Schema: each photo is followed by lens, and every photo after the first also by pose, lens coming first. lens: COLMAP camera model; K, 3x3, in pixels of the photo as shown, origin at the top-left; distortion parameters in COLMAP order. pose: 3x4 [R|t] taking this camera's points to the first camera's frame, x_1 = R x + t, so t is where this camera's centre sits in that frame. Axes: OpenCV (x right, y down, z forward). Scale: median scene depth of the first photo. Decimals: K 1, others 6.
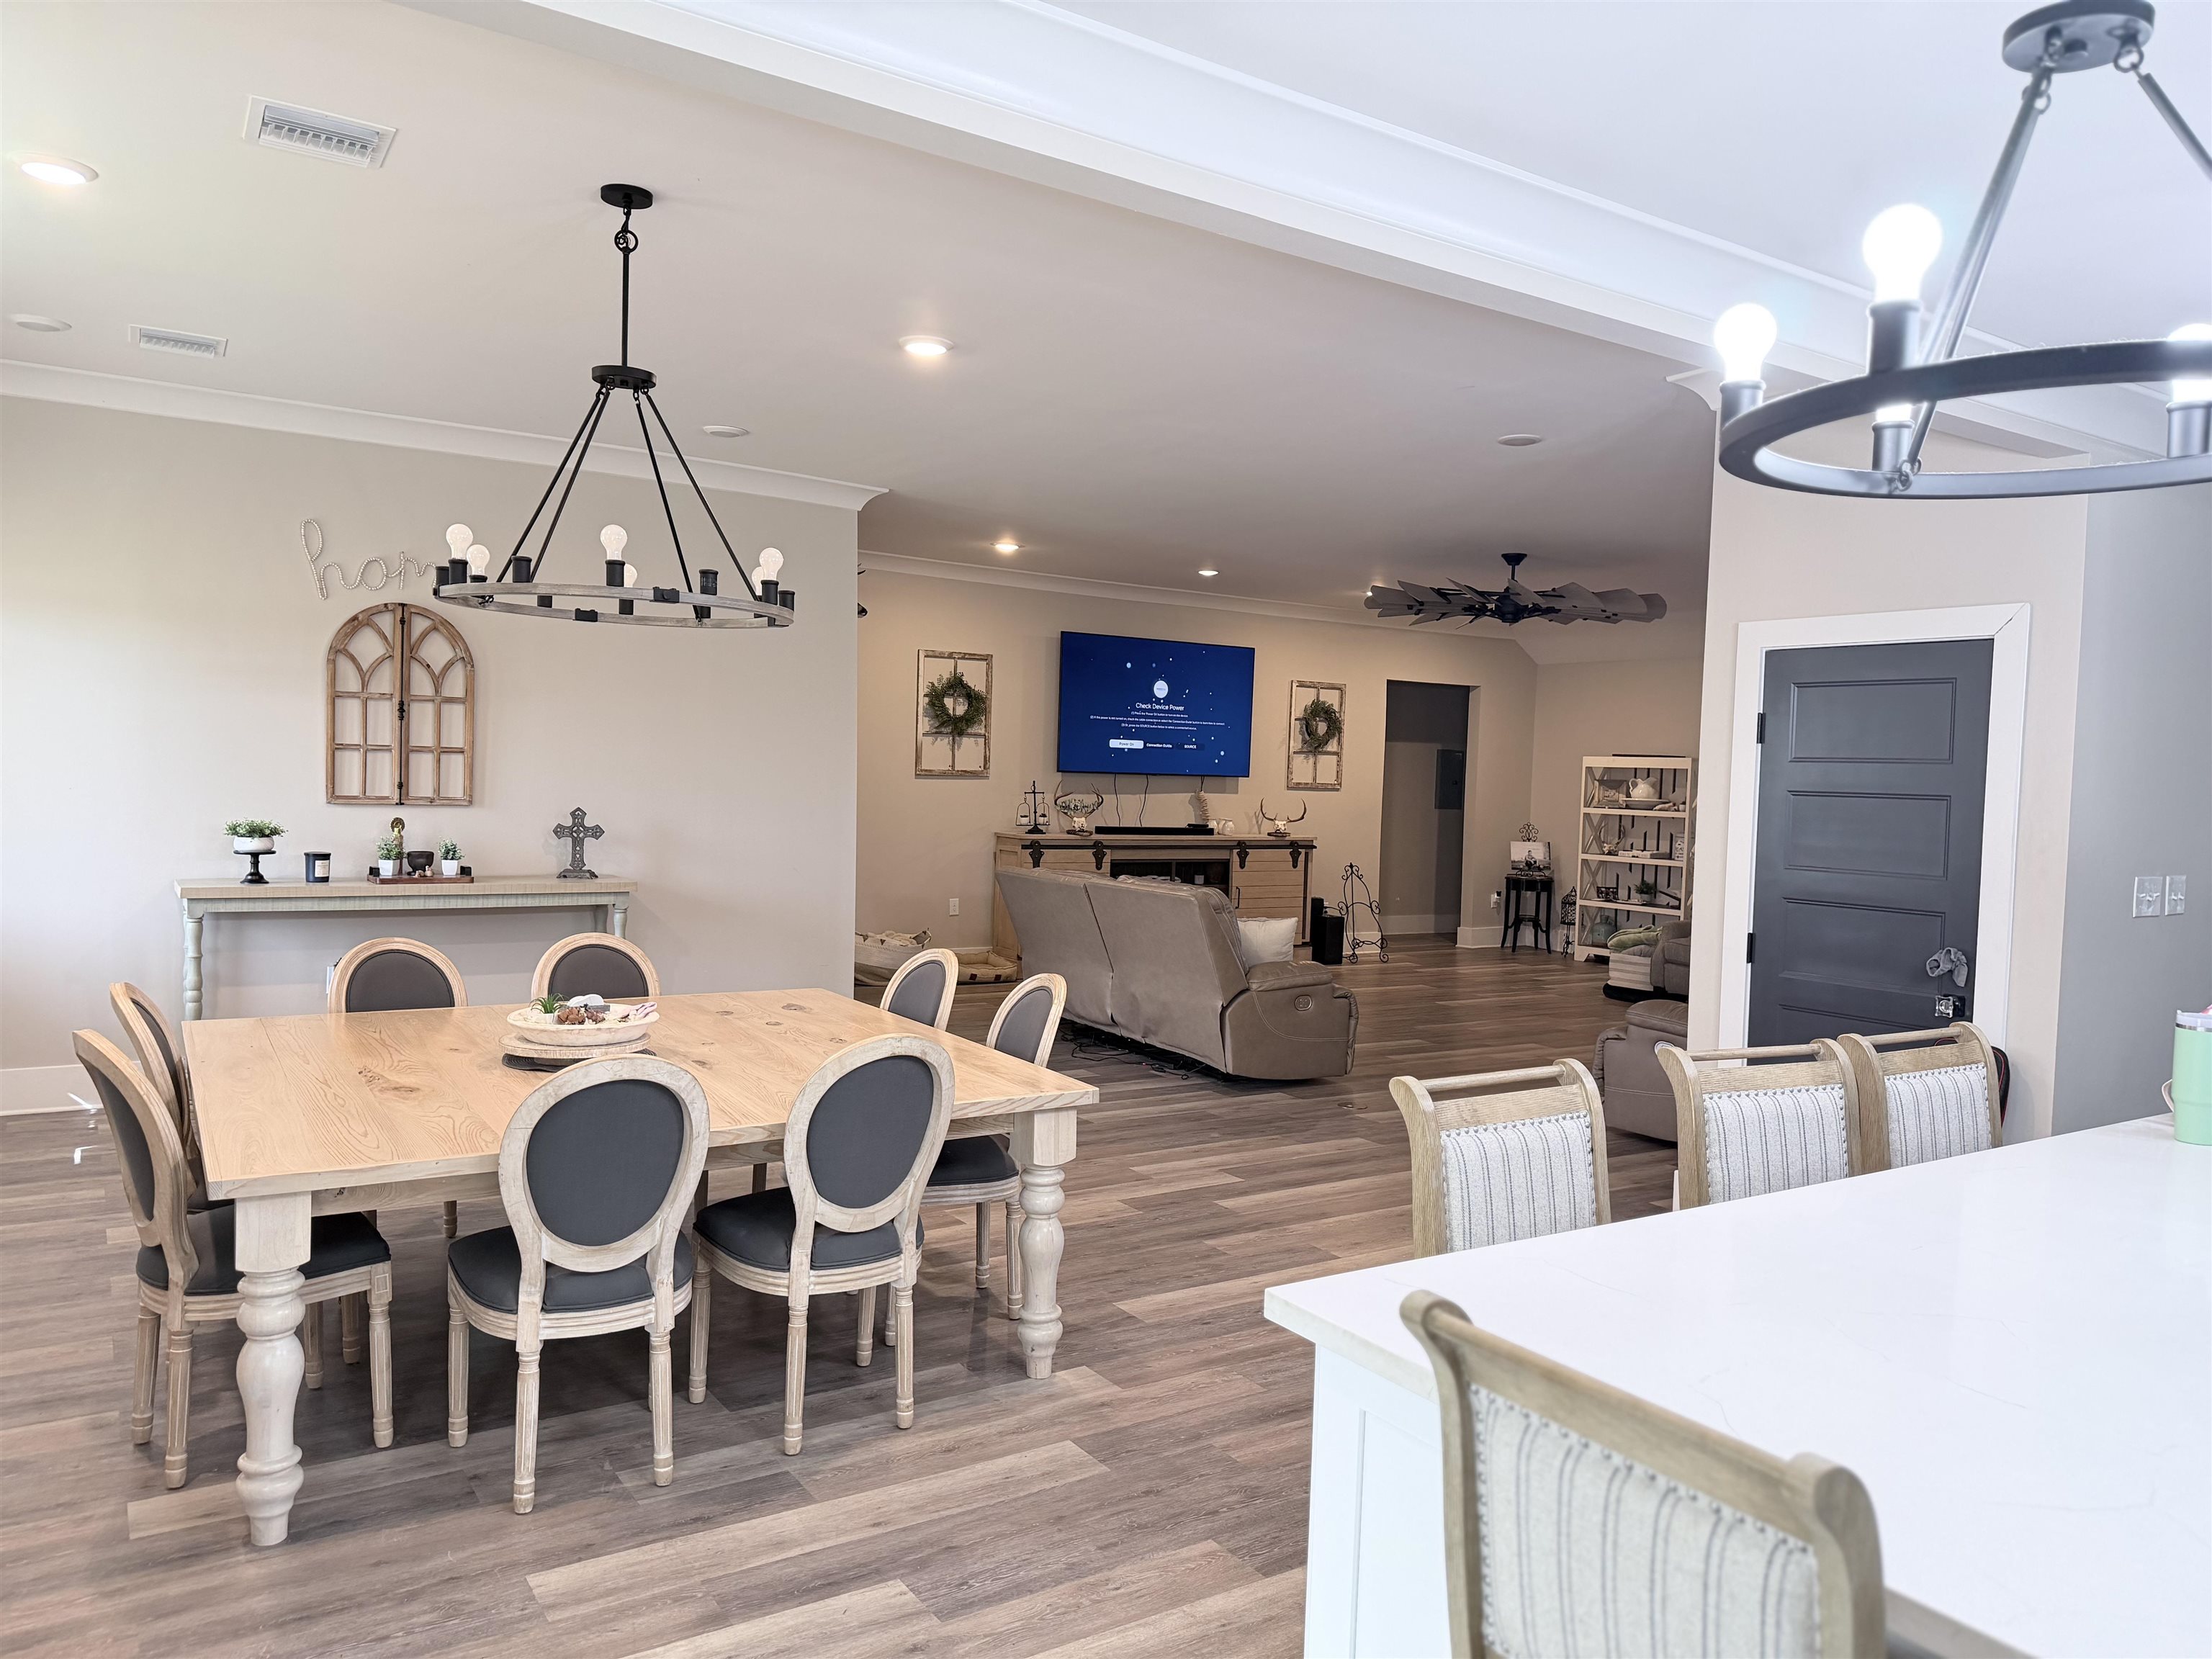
lens RADIAL K [[1520.7, 0, 1107.1], [0, 1520.7, 845.9], [0, 0, 1]] dist [0.145793, -0.218358]
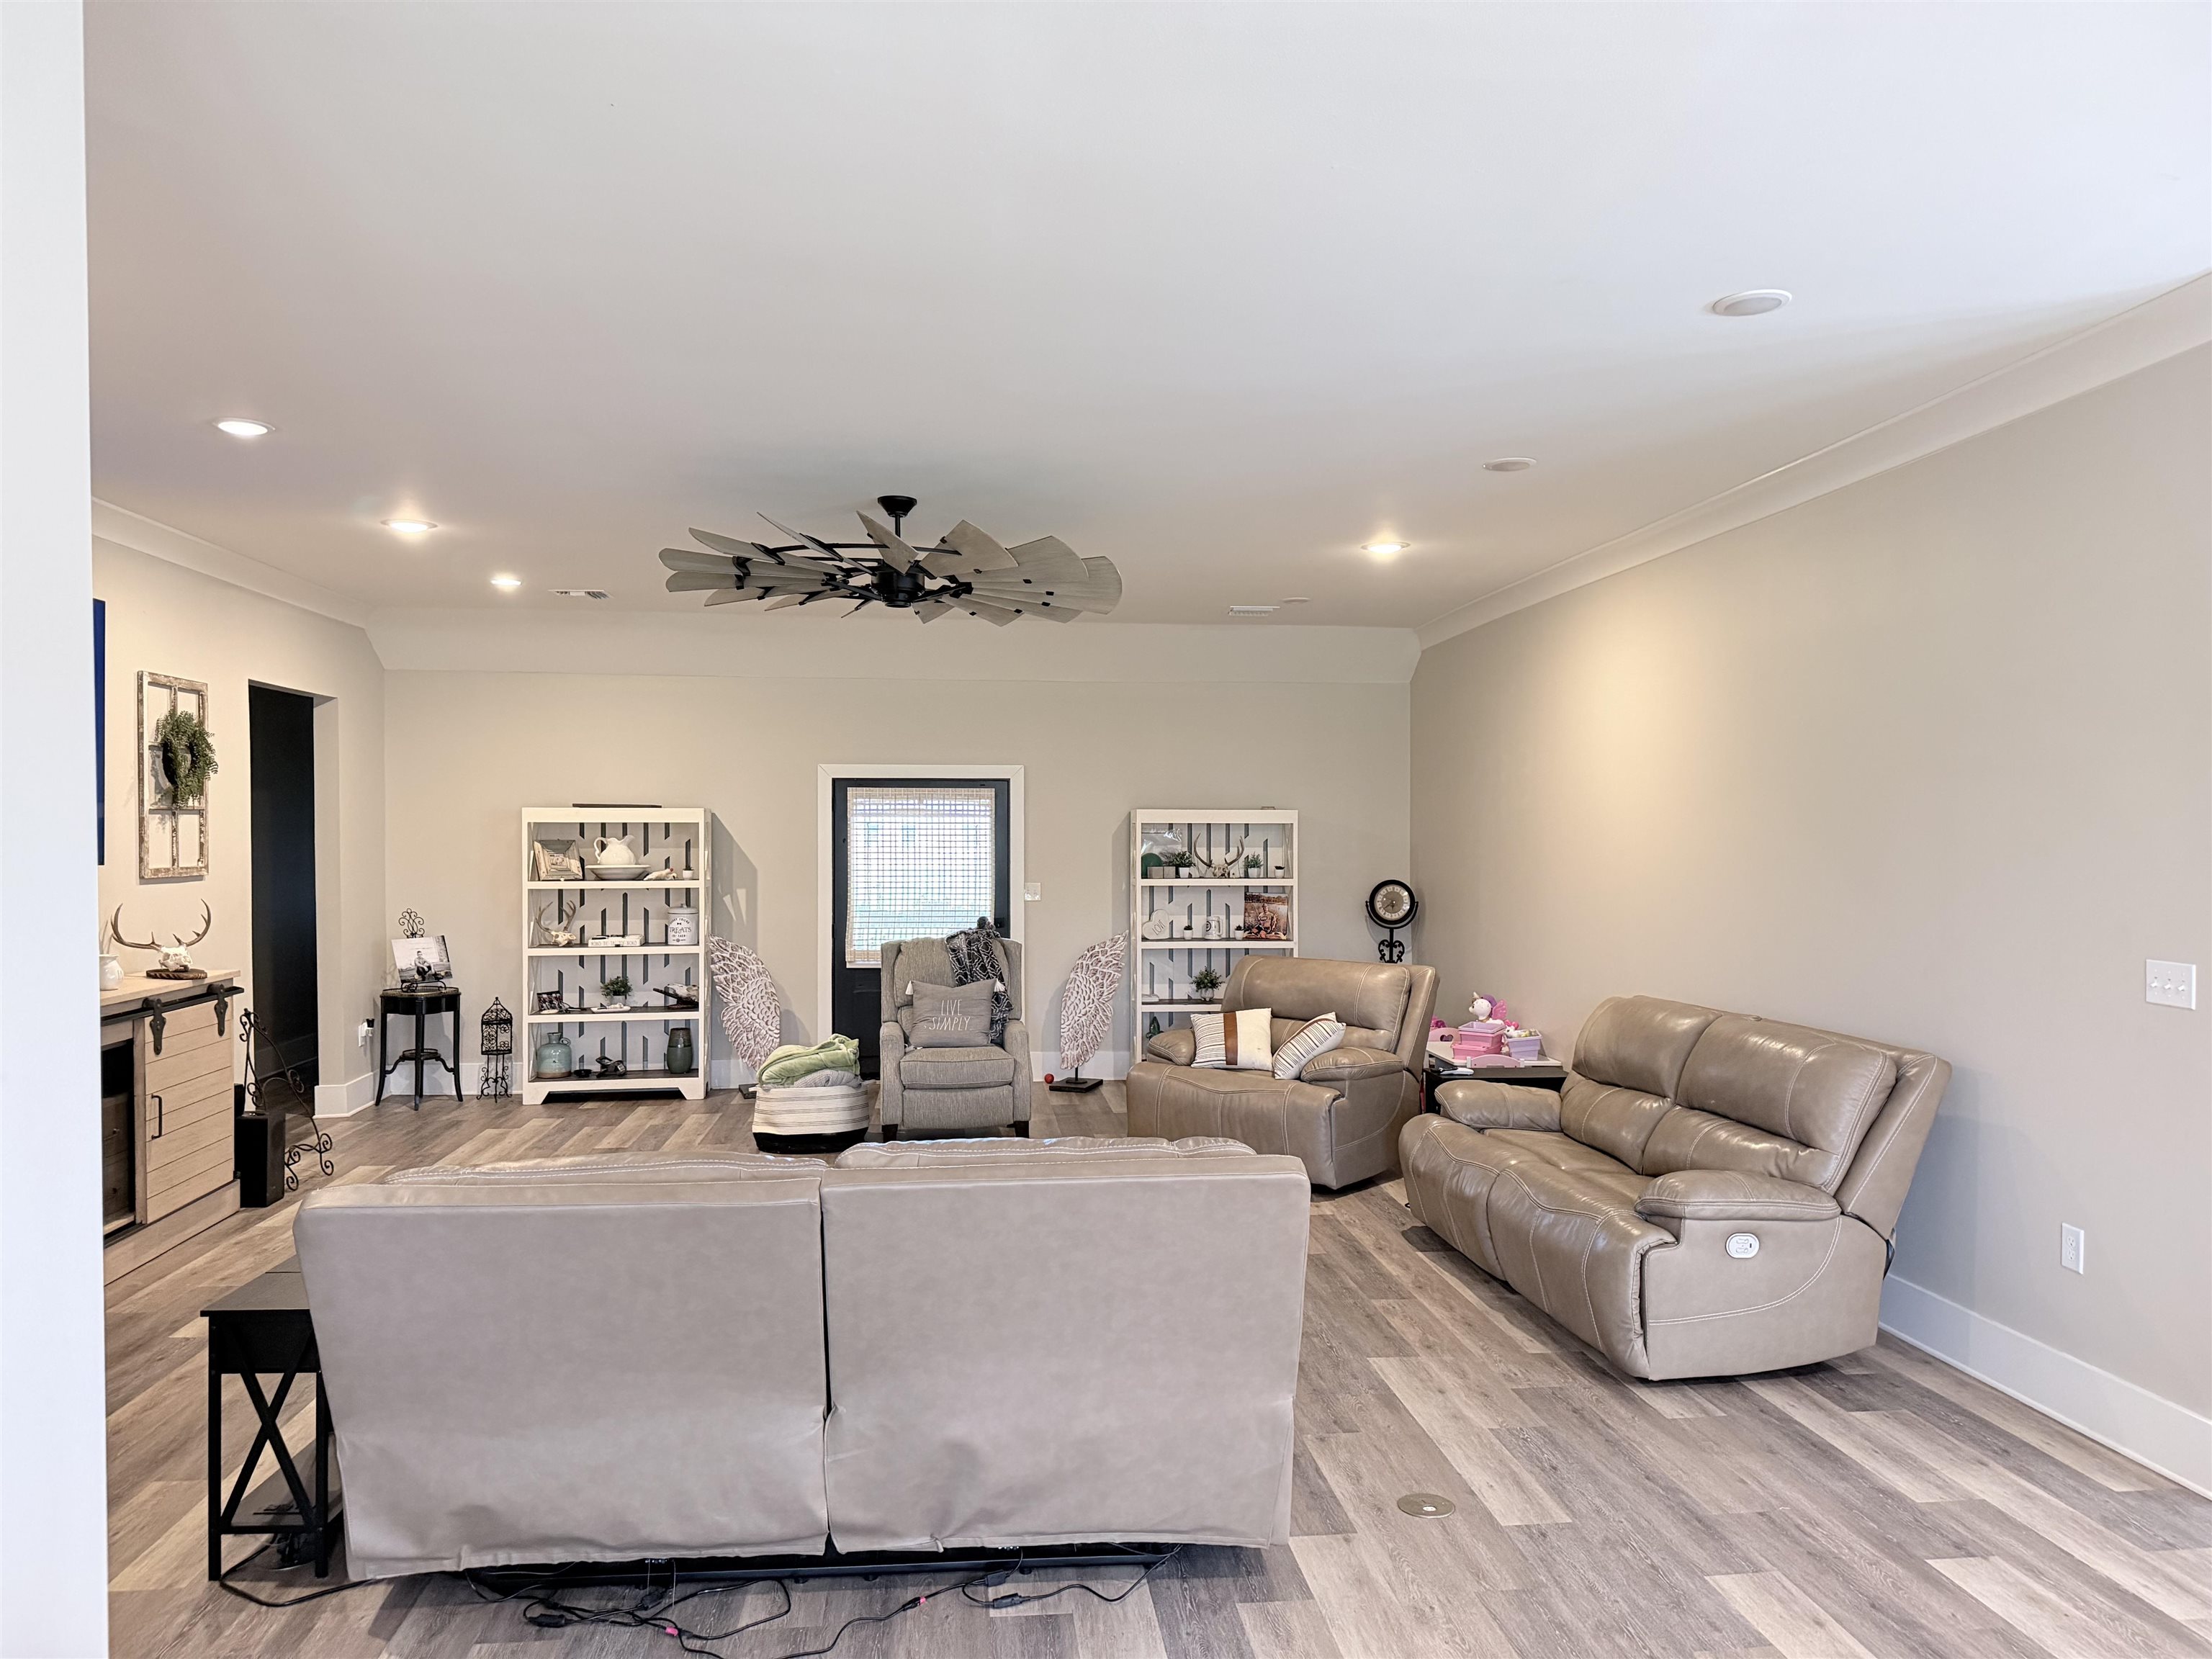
lens RADIAL K [[1520.7, 0, 1107.1], [0, 1520.7, 845.9], [0, 0, 1]] dist [0.145793, -0.218358]
pose [[0.464758, -0.042912, 0.884397, -0.183457], [0.061760, 0.997963, 0.015966, -0.036212], [-0.883281, 0.047200, 0.466461, 0.448653]]
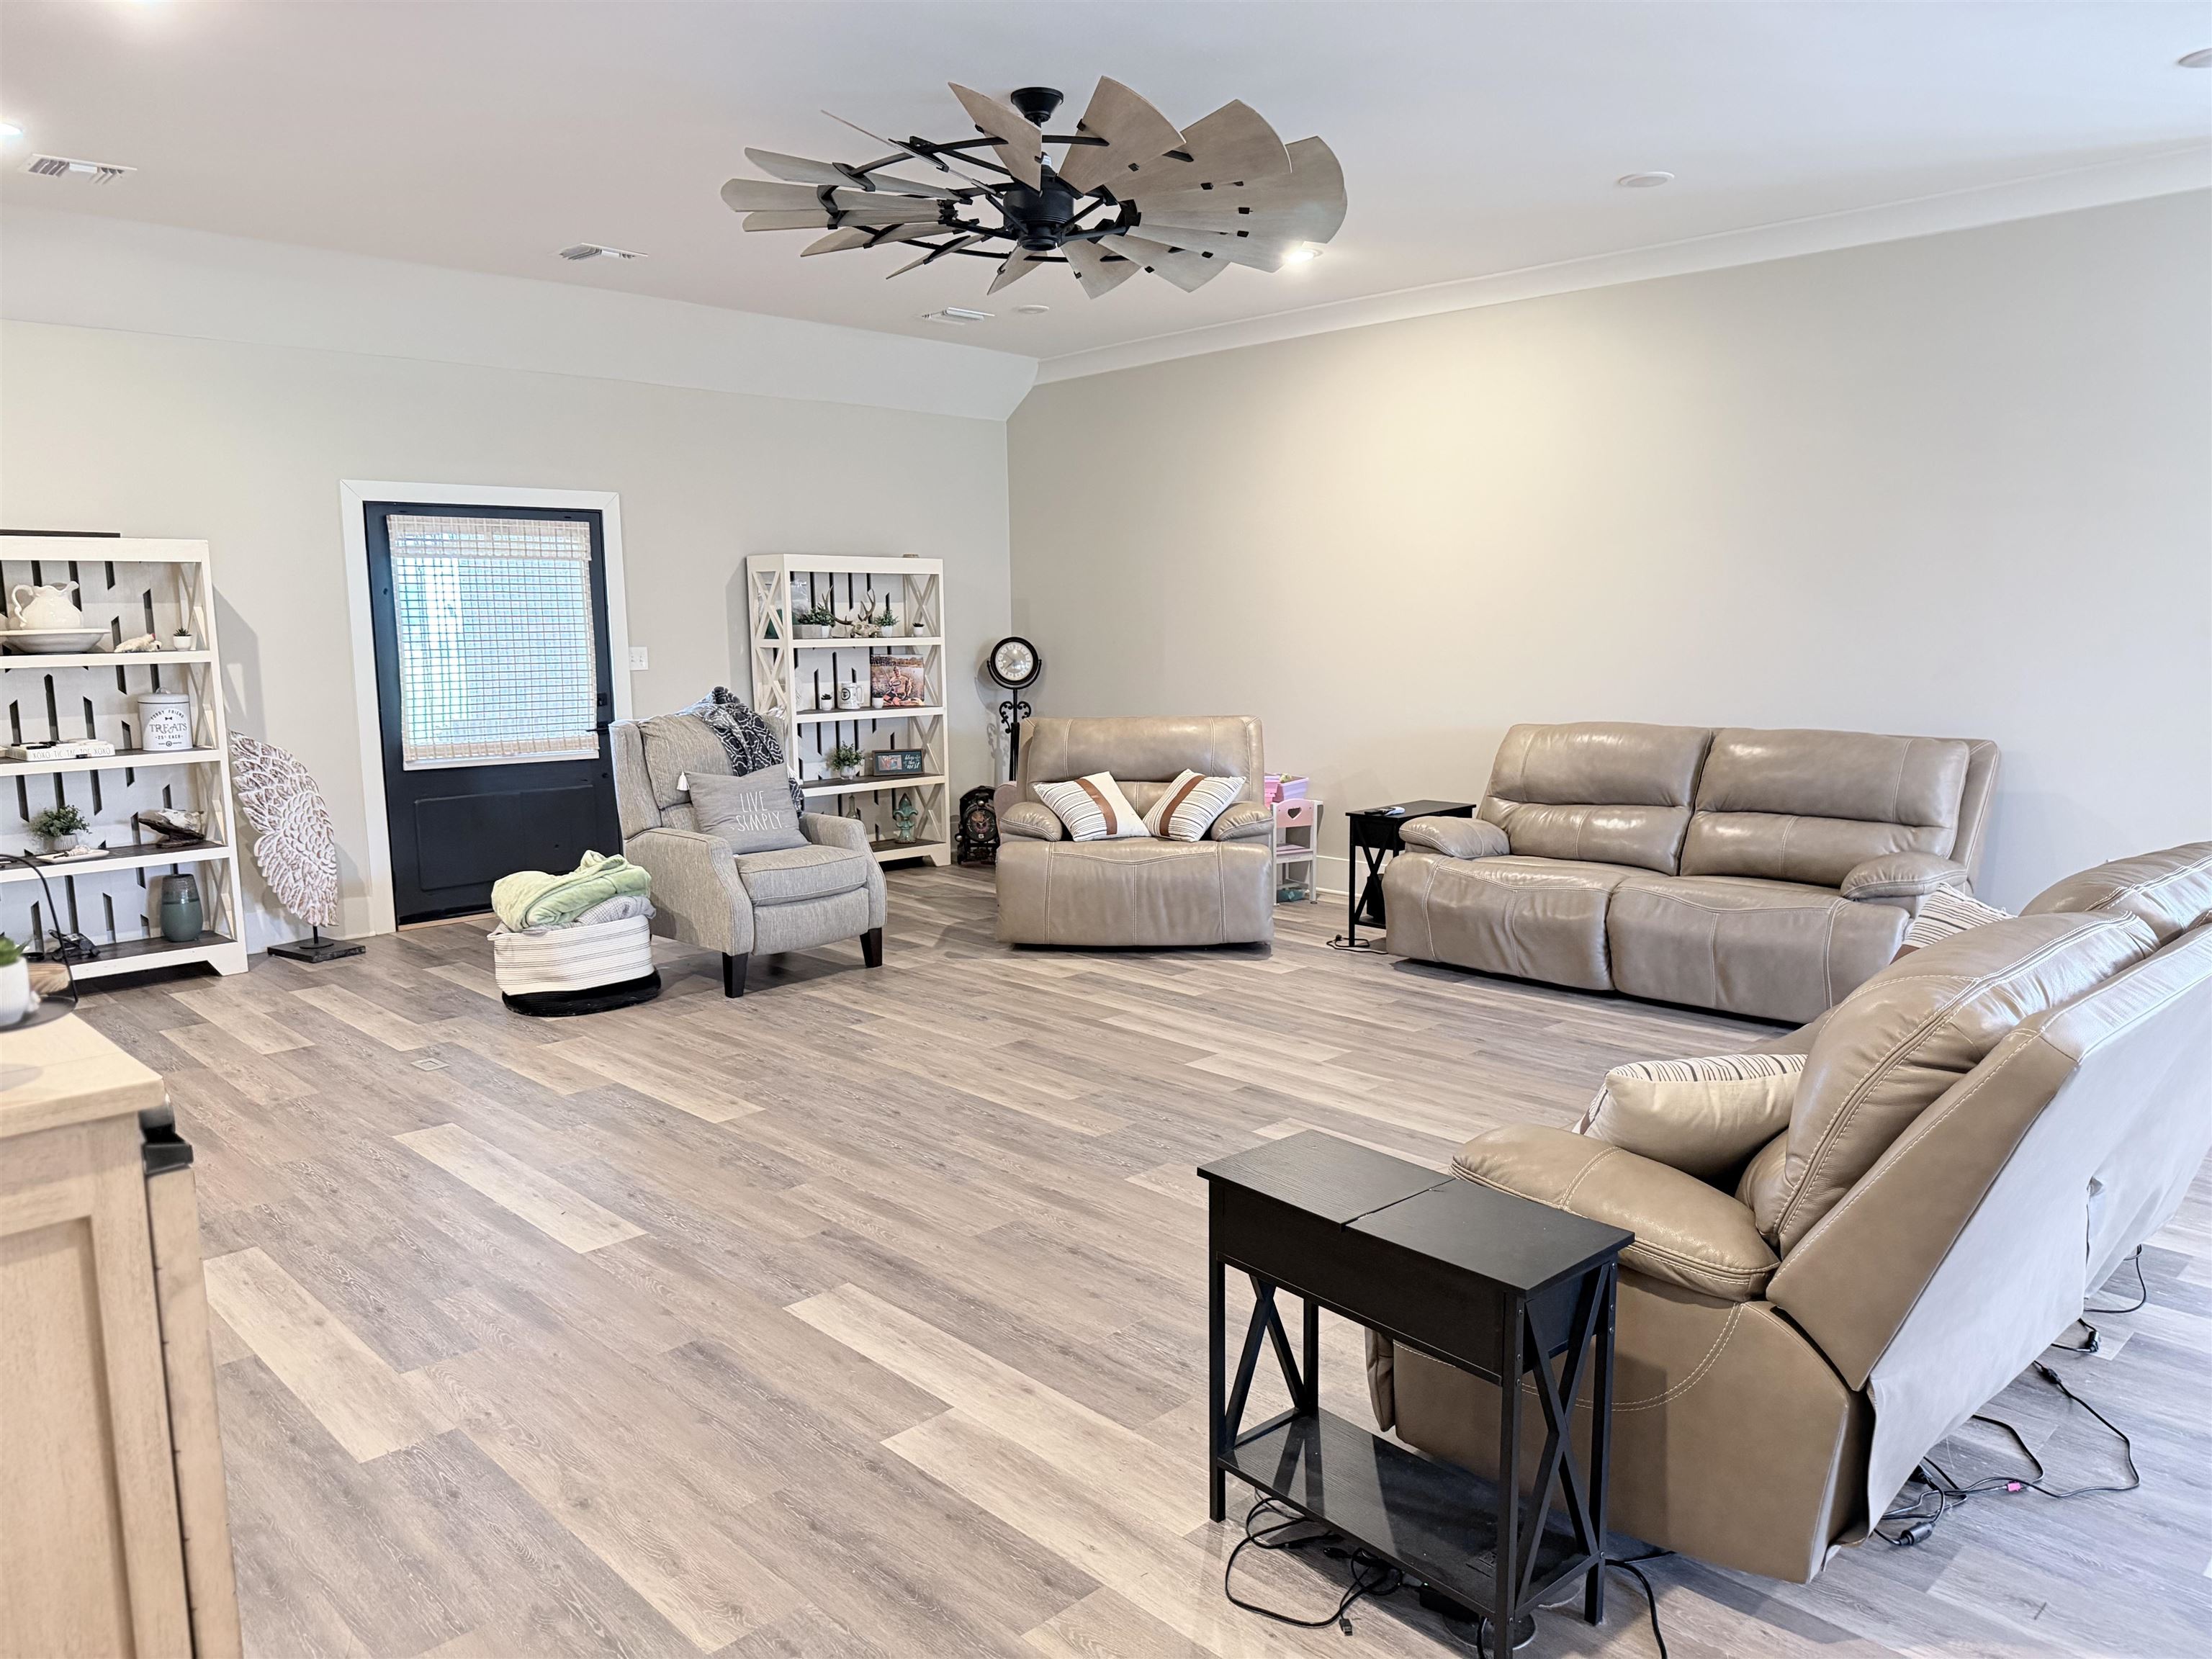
lens RADIAL K [[1520.7, 0, 1107.1], [0, 1520.7, 845.9], [0, 0, 1]] dist [0.145793, -0.218358]
pose [[-0.181914, -0.184102, 0.965926, -0.163456], [0.053507, 0.979008, 0.196672, -0.040800], [-0.981858, 0.087461, -0.168245, 0.759204]]
